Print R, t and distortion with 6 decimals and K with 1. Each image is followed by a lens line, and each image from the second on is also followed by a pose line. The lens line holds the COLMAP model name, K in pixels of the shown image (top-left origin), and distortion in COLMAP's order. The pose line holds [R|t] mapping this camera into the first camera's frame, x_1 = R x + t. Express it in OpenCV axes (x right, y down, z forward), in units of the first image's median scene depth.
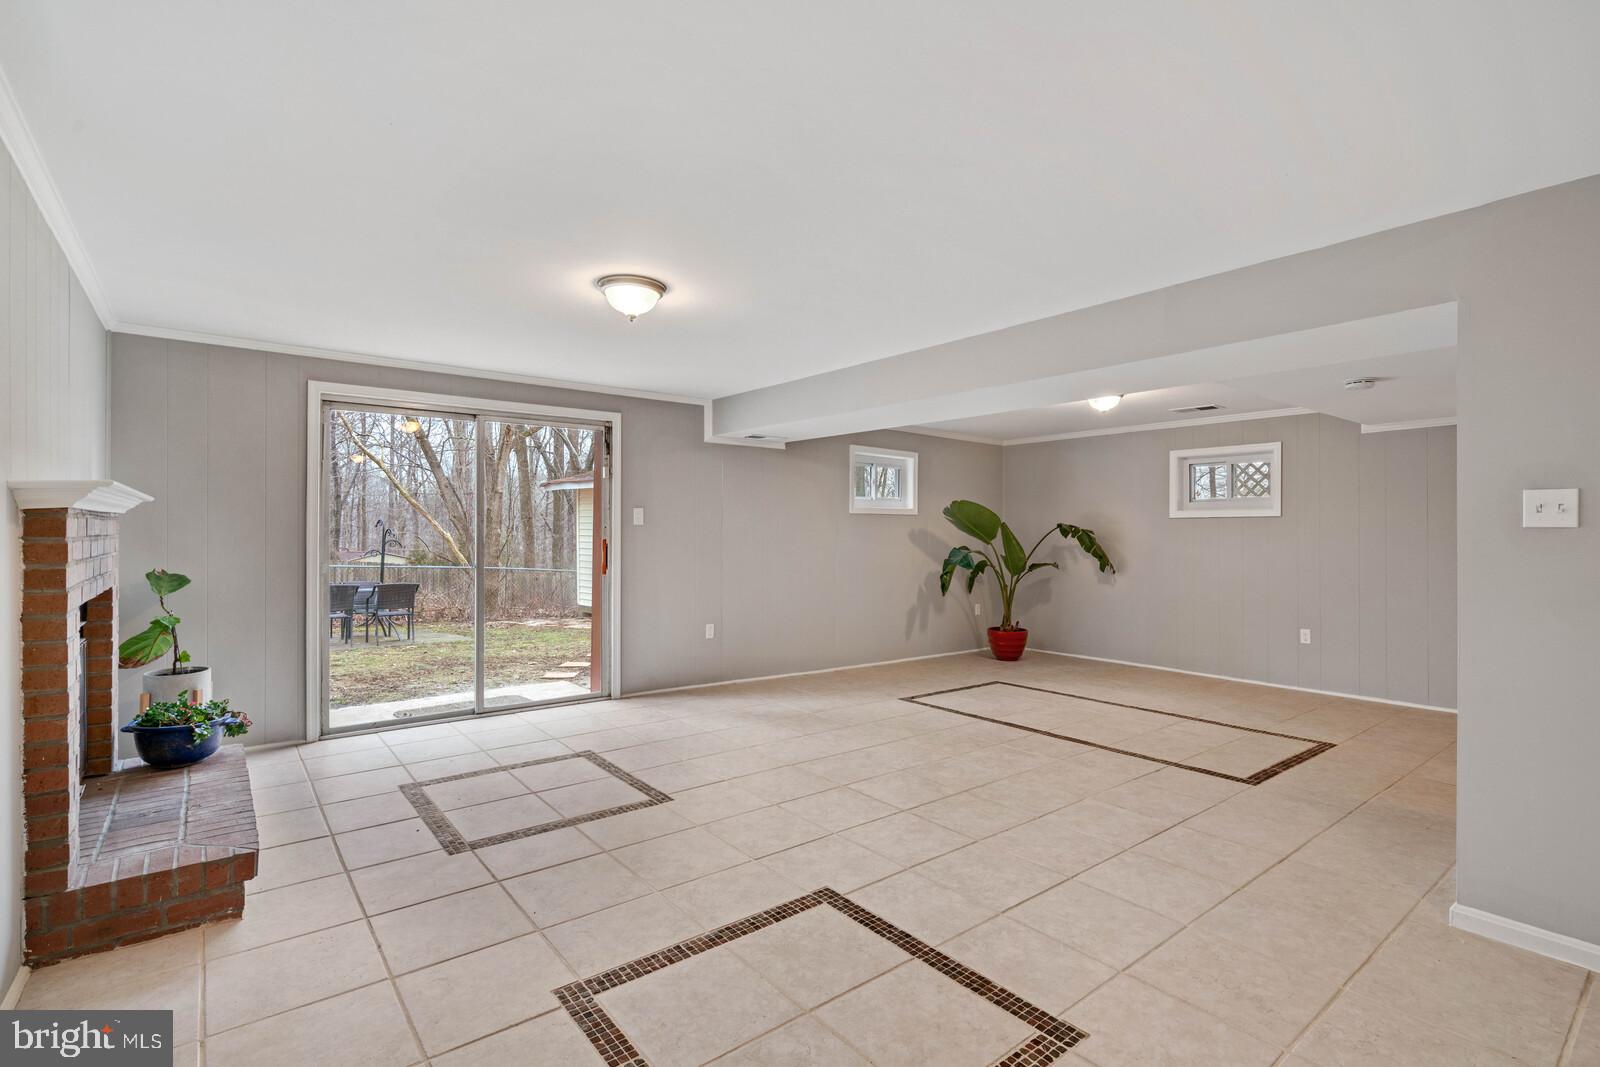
lens RADIAL K [[751.2, 0, 800.0], [0, 751.2, 533.5], [0, 0, 1]] dist [0.000395, 0.000318]
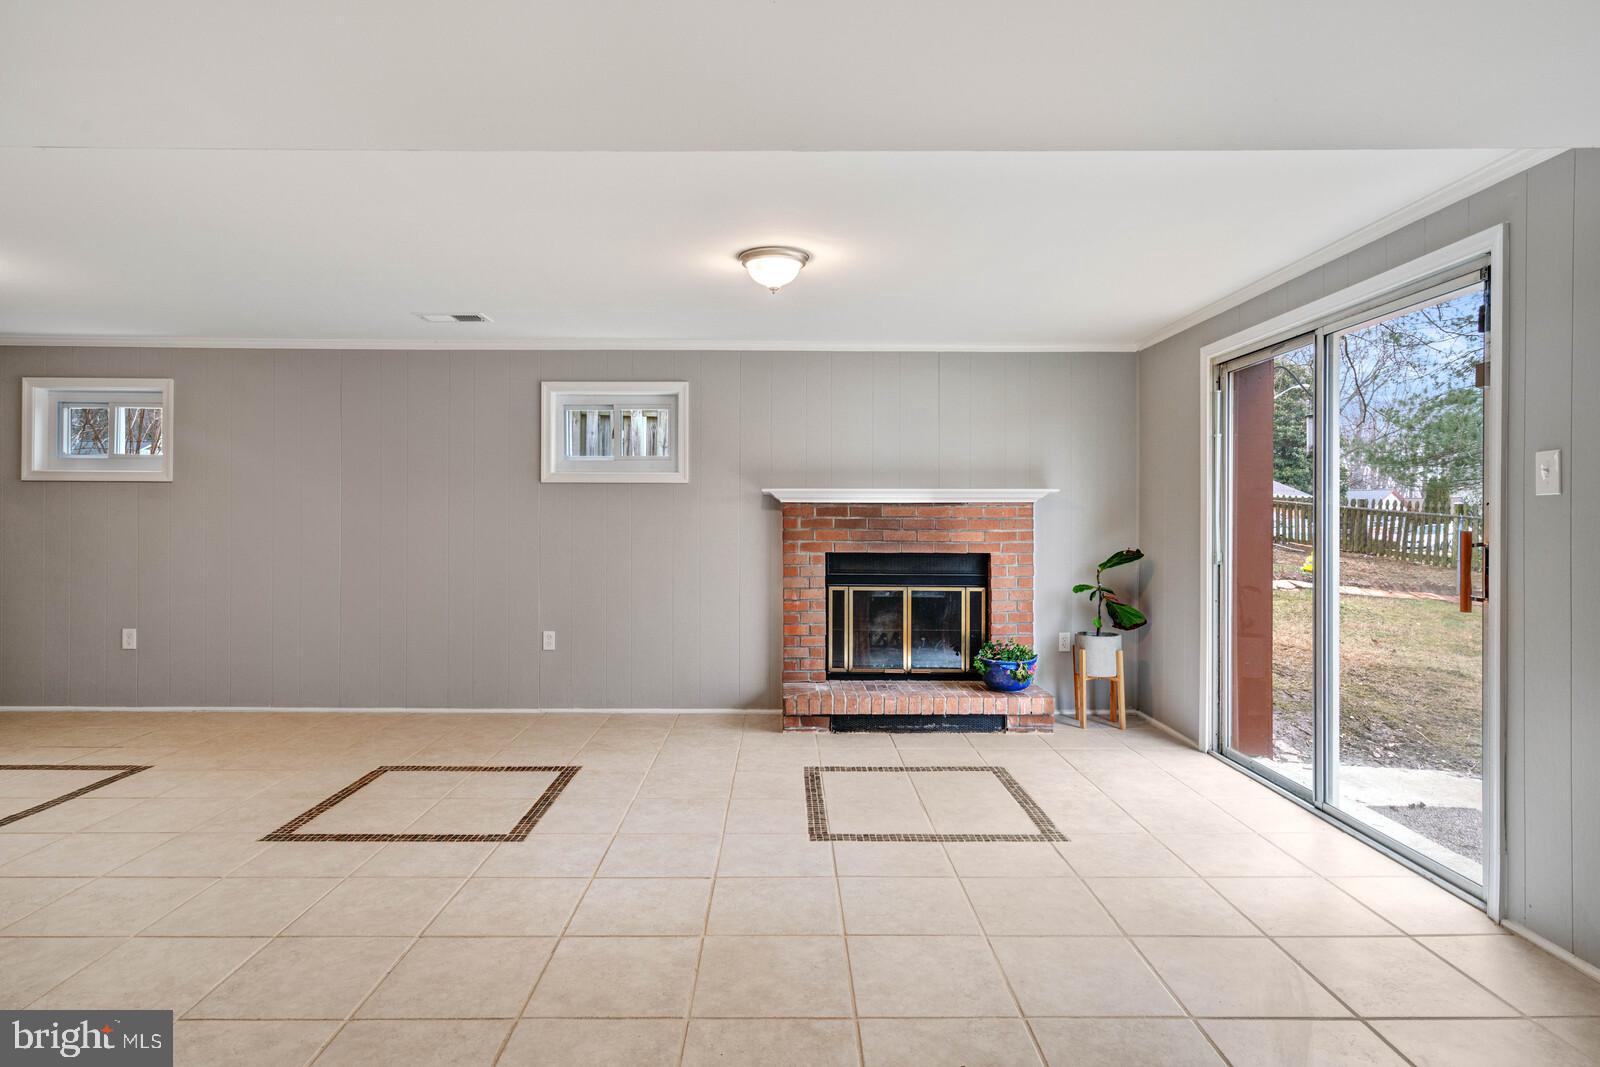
lens RADIAL K [[872.4, 0, 800.0], [0, 872.4, 533.5], [0, 0, 1]] dist [-0.001658, -0.000523]
pose [[-0.612789, 0.008365, -0.790203, 0.486695], [-0.009807, 0.999786, 0.018189, 0.004044], [0.790186, 0.018895, -0.612576, 1.302055]]
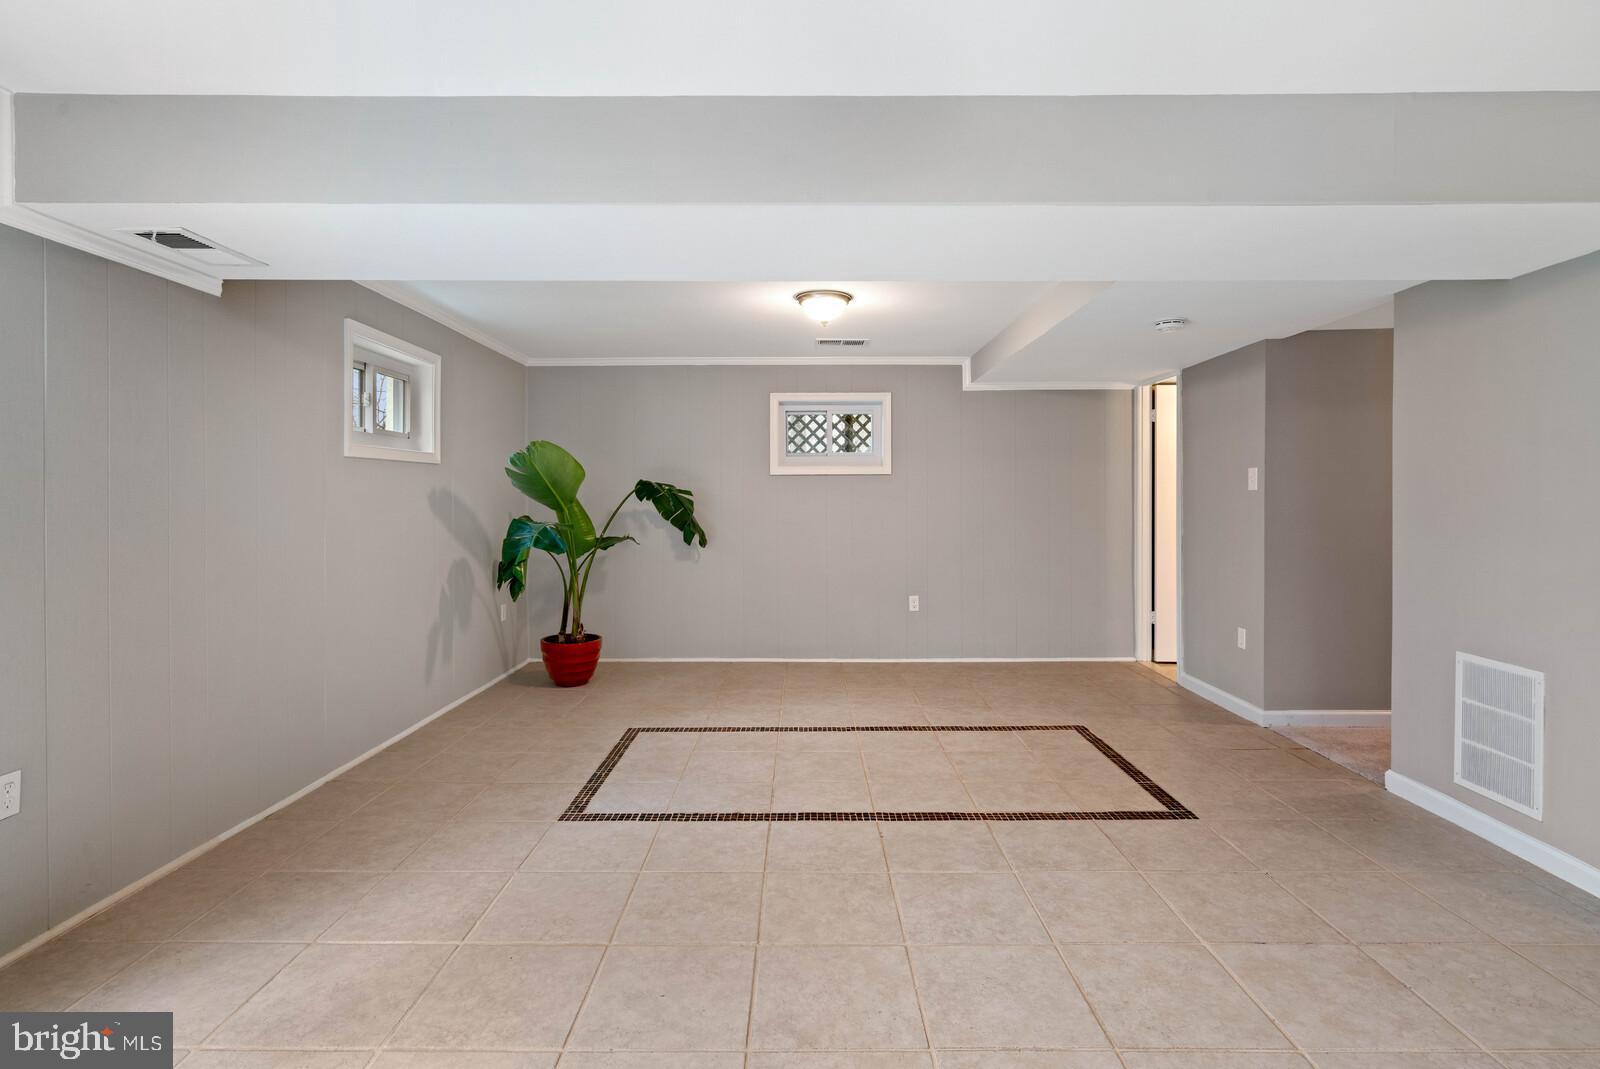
lens RADIAL K [[770.7, 0, 801.4], [0, 770.7, 497.6], [0, 0, 1]] dist [-0.003438, 0.001142]
pose [[0.621906, -0.008083, 0.783050, -0.237606], [0.004915, 0.999967, 0.006419, -0.002041], [-0.783077, -0.000143, 0.621925, 0.741223]]
